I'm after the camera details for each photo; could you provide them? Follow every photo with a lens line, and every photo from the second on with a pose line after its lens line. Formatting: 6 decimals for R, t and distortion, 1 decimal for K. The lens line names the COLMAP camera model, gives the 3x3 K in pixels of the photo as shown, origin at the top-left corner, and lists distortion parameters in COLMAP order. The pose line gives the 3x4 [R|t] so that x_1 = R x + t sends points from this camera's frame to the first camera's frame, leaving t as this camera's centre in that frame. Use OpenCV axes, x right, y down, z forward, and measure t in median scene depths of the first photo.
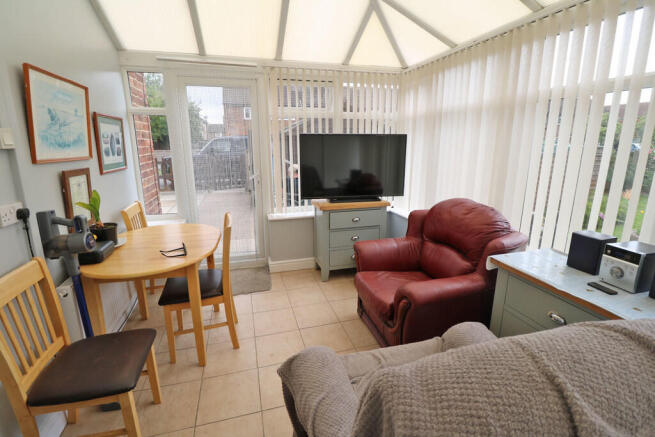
lens RADIAL K [[302.3, 0, 326.9], [0, 302.3, 215.0], [0, 0, 1]] dist [-0.001113, -0.011922]
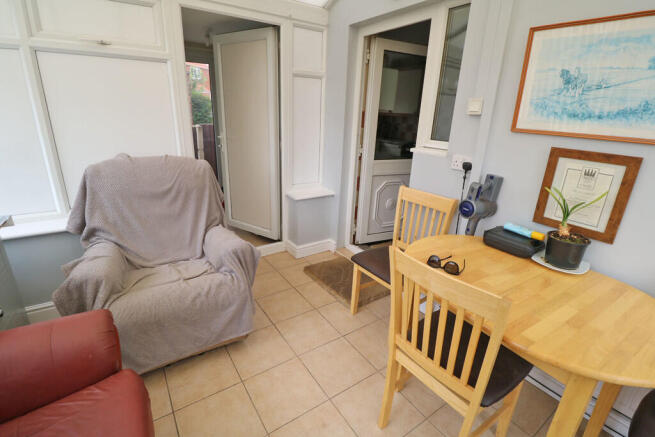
lens RADIAL K [[302.3, 0, 326.9], [0, 302.3, 215.0], [0, 0, 1]] dist [-0.001113, -0.011922]
pose [[-0.951636, 0.063218, -0.300653, -0.022168], [-0.106995, 0.849144, 0.517210, -0.372678], [0.287995, 0.524364, -0.801312, 1.685450]]
